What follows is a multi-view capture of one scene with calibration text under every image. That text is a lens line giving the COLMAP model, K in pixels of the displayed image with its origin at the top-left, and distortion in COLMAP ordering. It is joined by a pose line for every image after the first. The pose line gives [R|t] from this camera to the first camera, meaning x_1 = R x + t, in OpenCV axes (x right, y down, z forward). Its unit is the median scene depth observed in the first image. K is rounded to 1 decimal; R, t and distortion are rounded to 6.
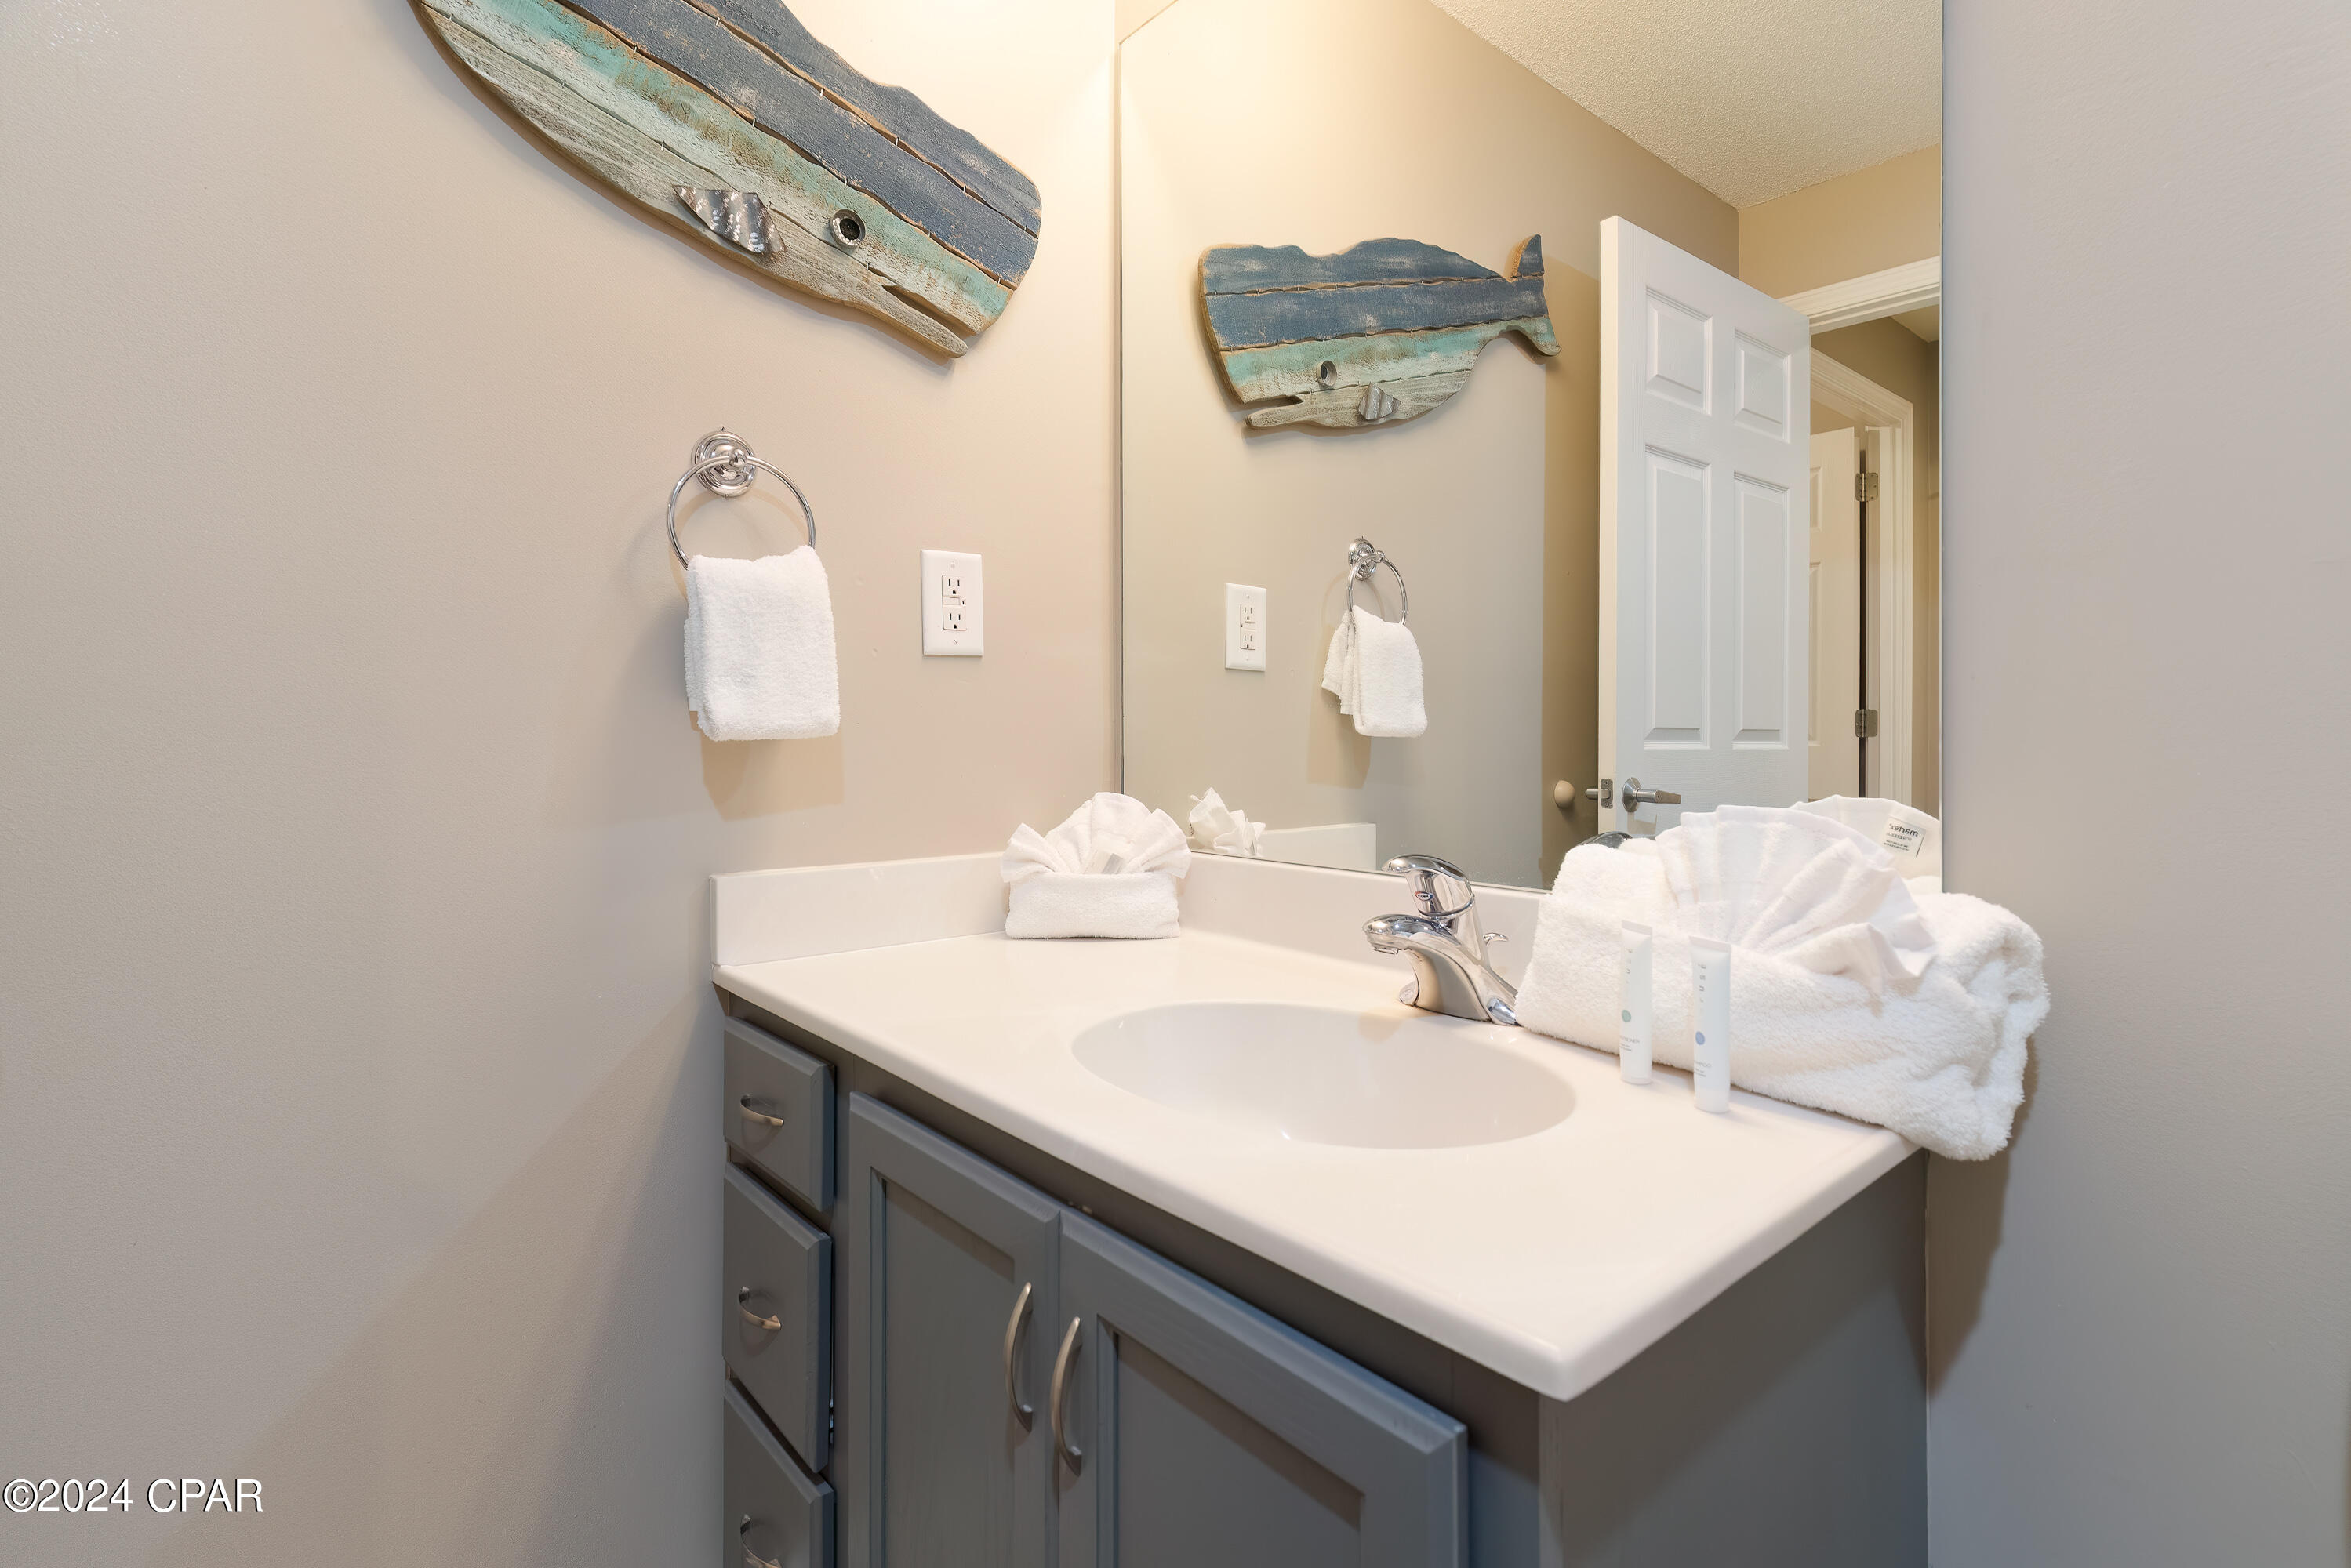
lens RADIAL K [[1171.8, 0, 1189.9], [0, 1171.8, 720.4], [0, 0, 1]] dist [-0.000210, 0.000013]
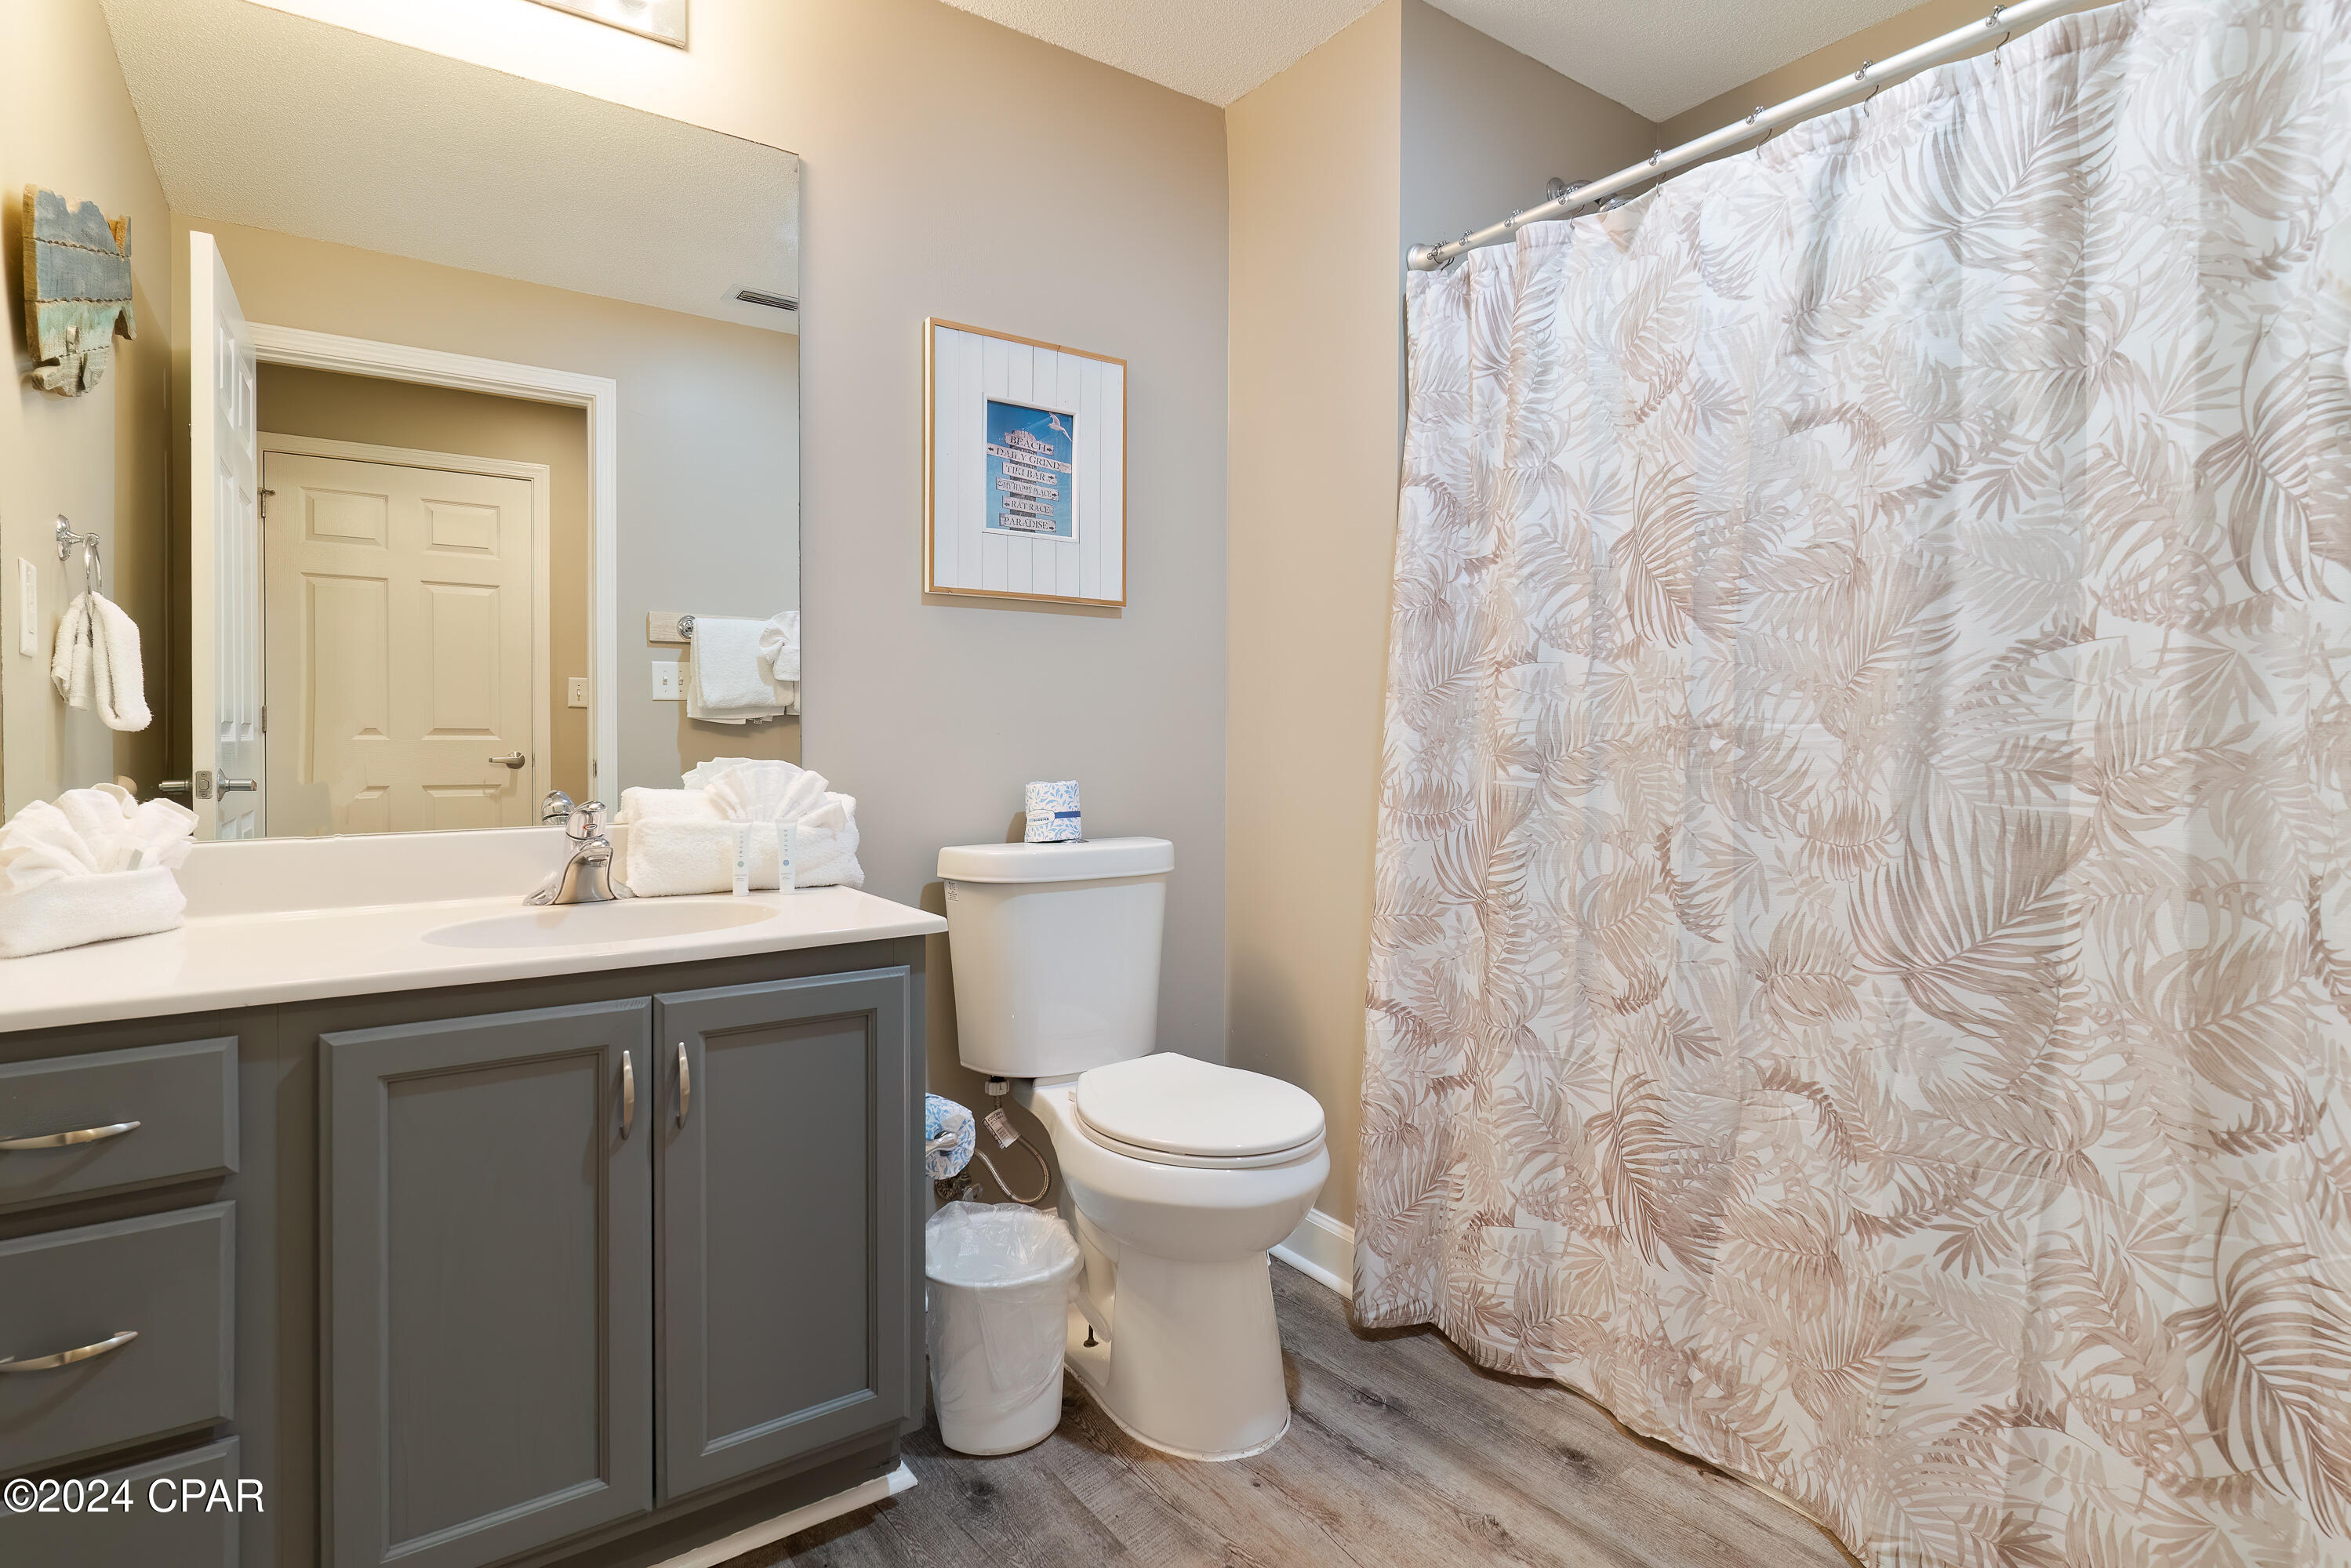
lens RADIAL K [[1171.8, 0, 1189.9], [0, 1171.8, 720.4], [0, 0, 1]] dist [-0.000210, 0.000013]
pose [[0.100006, 0.000381, 0.994987, -0.954561], [-0.003970, 0.999992, 0.000016, 0.002248], [-0.994979, -0.003952, 0.100006, 0.022705]]
